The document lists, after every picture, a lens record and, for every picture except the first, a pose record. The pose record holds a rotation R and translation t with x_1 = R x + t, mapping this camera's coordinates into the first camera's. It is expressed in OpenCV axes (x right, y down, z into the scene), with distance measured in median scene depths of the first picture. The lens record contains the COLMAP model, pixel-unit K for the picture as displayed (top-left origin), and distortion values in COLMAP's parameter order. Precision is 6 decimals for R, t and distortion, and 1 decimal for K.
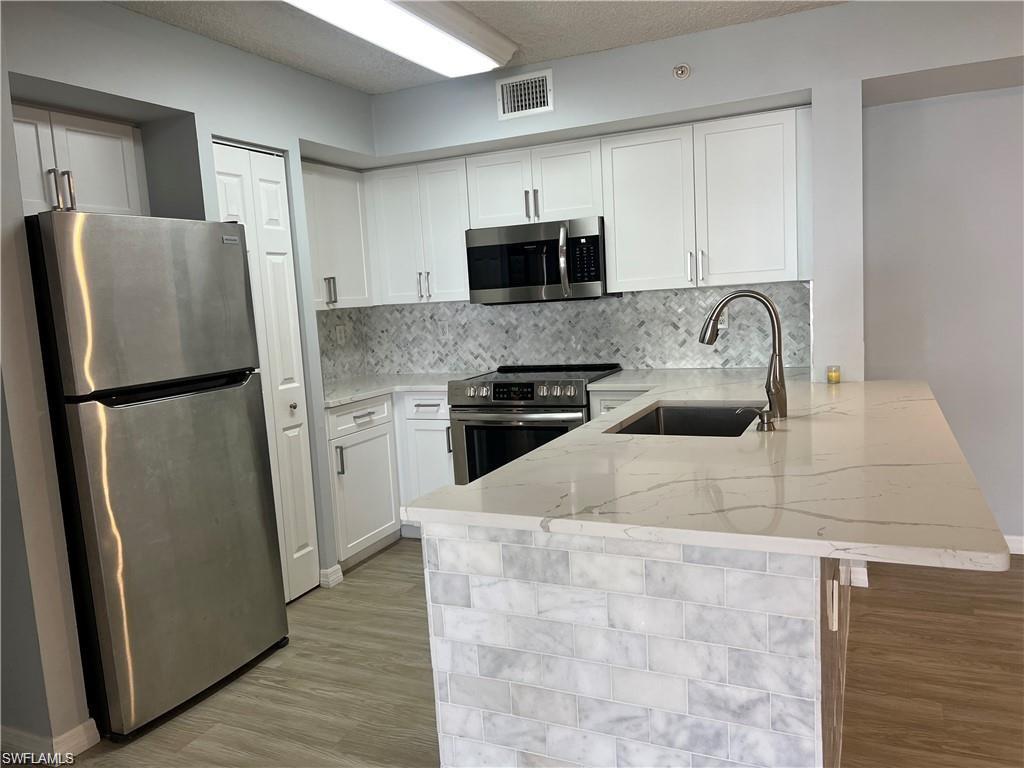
lens RADIAL K [[762.6, 0, 508.6], [0, 762.6, 385.4], [0, 0, 1]] dist [0.075328, -0.096688]
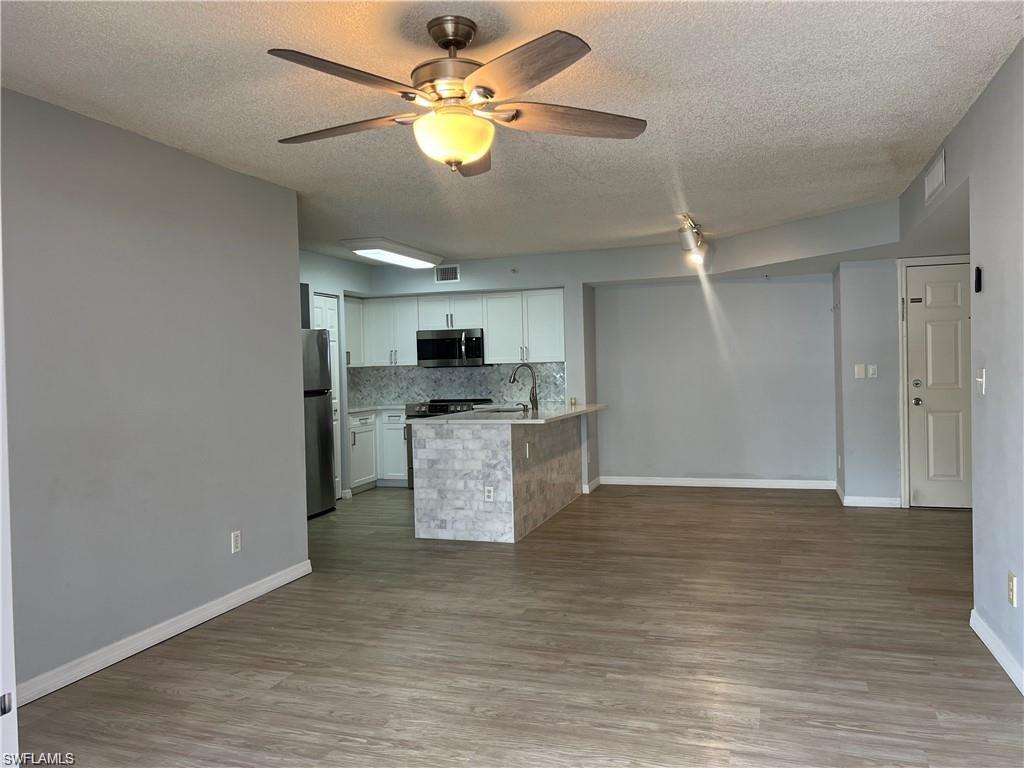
lens RADIAL K [[766.2, 0, 512.0], [0, 766.2, 384.0], [0, 0, 1]] dist [0.060358, -0.098863]
pose [[0.993963, 0.032473, 0.104802, -0.014309], [-0.022108, 0.994882, -0.098591, 0.142226], [-0.107468, 0.095678, 0.989594, -1.101688]]
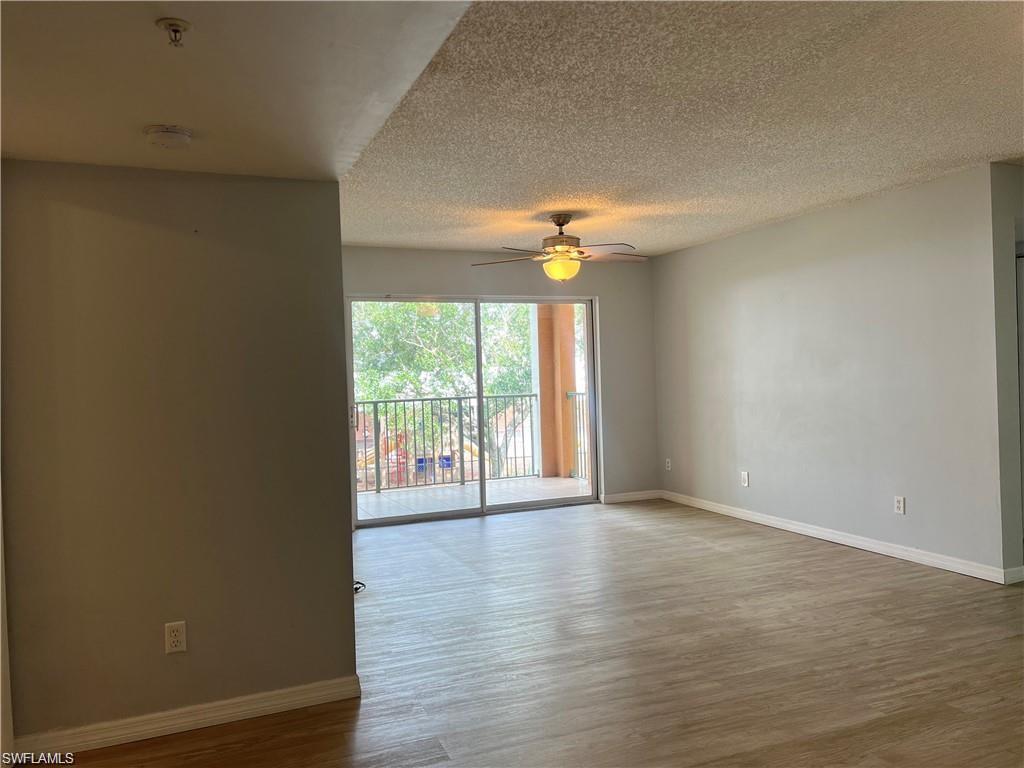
lens RADIAL K [[773.3, 0, 512.8], [0, 773.3, 381.0], [0, 0, 1]] dist [0.052627, -0.000117]
pose [[-0.674045, 0.092429, -0.732885, 1.117761], [-0.010629, 0.990825, 0.134736, -0.115397], [0.738614, 0.098608, -0.666878, 0.434753]]
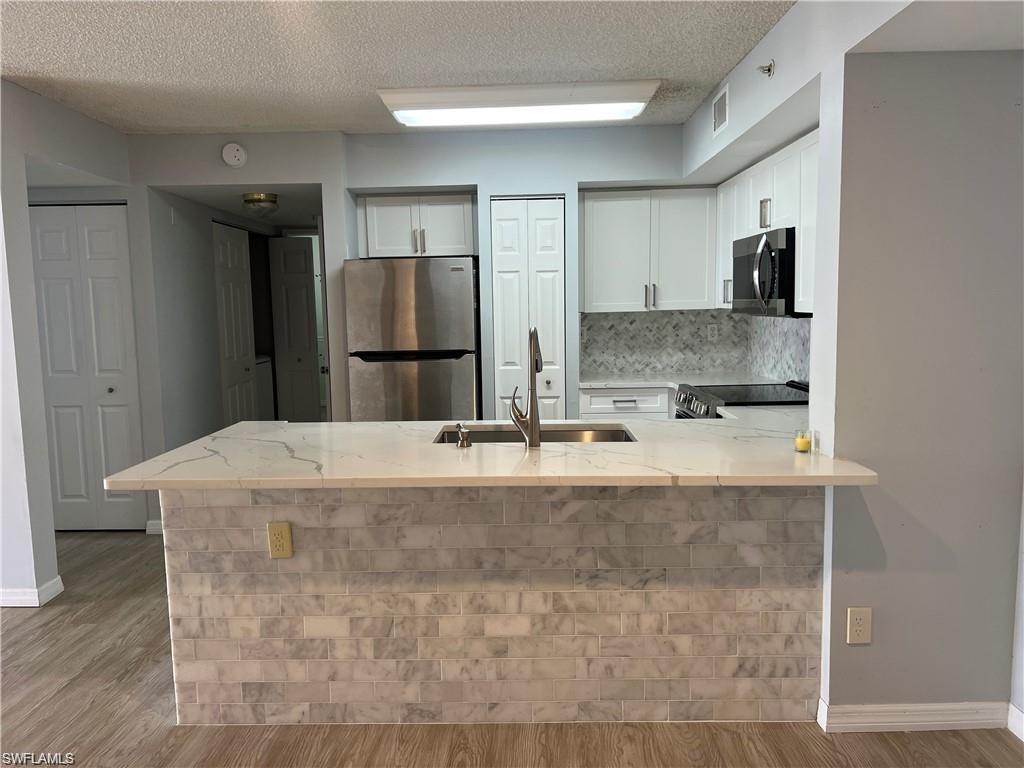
lens RADIAL K [[762.6, 0, 508.6], [0, 762.6, 385.4], [0, 0, 1]] dist [0.075328, -0.096688]
pose [[0.397343, 0.150115, -0.905309, 0.831481], [-0.110267, 0.987192, 0.115296, -0.104773], [0.911021, 0.054014, 0.408806, 0.340627]]
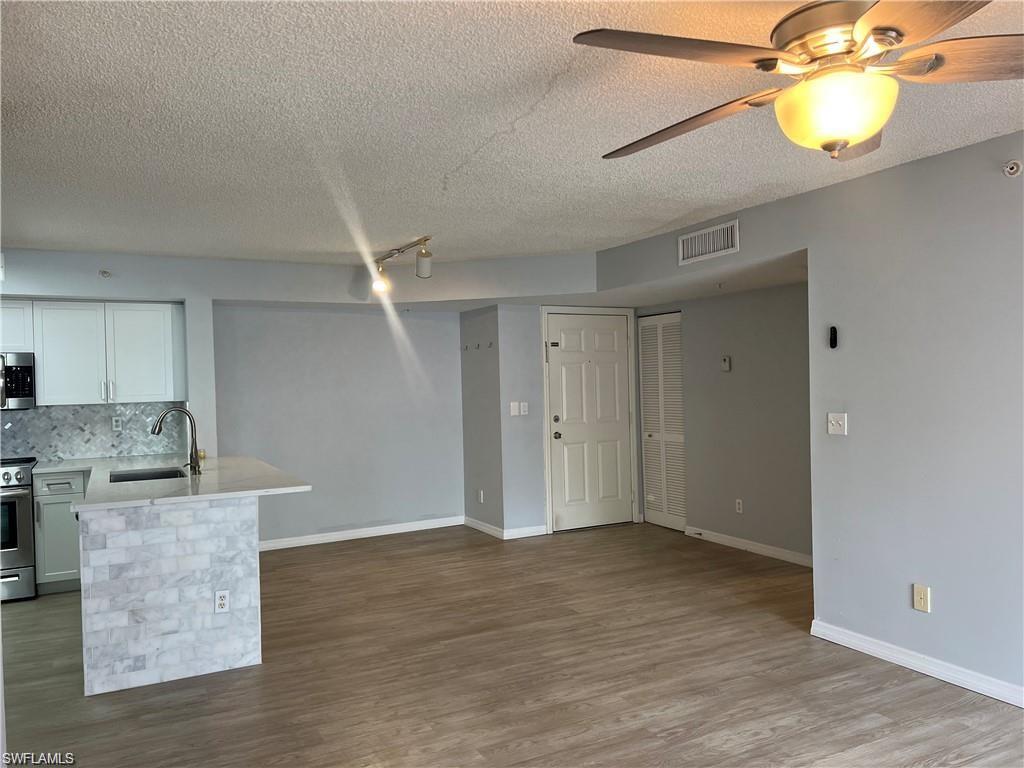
lens RADIAL K [[769.7, 0, 514.8], [0, 769.7, 399.5], [0, 0, 1]] dist [0.064964, -0.080601]
pose [[0.607800, 0.023180, 0.793752, -0.480700], [0.078789, 0.992881, -0.089326, 0.066352], [-0.790172, 0.116831, 0.601646, -0.570284]]
